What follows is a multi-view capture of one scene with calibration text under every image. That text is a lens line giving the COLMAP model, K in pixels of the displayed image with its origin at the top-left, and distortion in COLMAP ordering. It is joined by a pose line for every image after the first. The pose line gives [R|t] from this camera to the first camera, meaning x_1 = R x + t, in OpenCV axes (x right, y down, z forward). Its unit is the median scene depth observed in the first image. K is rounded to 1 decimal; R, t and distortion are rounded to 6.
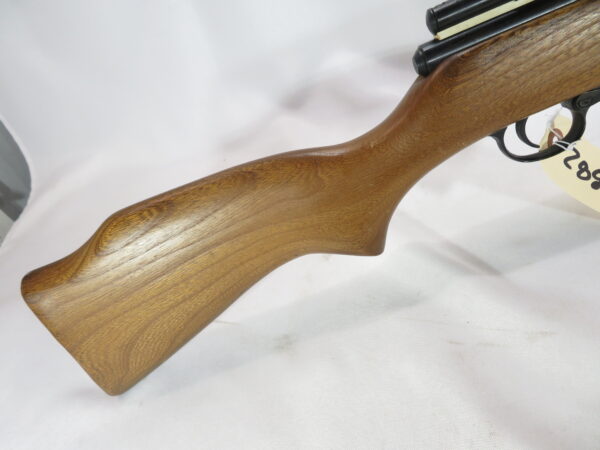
lens RADIAL K [[431.8, 0, 299.0], [0, 431.8, 220.9], [0, 0, 1]] dist [0.003314, -0.007550]
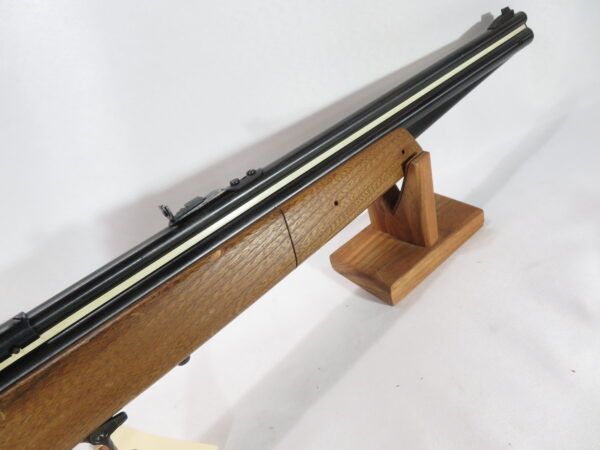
lens RADIAL K [[431.8, 0, 300.3], [0, 431.8, 225.5], [0, 0, 1]] dist [0.003314, -0.007550]
pose [[0.832236, -0.158160, 0.531383, 0.532201], [0.313157, 0.925012, -0.215139, -0.327314], [-0.457510, 0.345453, 0.819358, -0.164453]]
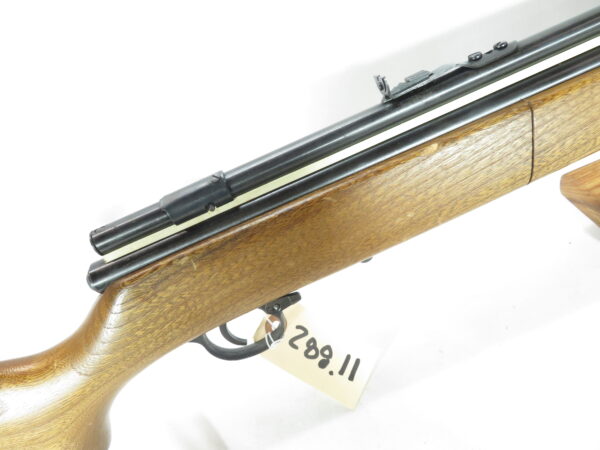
lens RADIAL K [[431.8, 0, 301.2], [0, 431.8, 226.3], [0, 0, 1]] dist [0.003314, -0.007550]
pose [[0.989301, -0.047757, 0.137849, 0.533802], [0.053674, 0.997776, -0.039525, -0.375622], [-0.135655, 0.046501, 0.989664, 0.003971]]
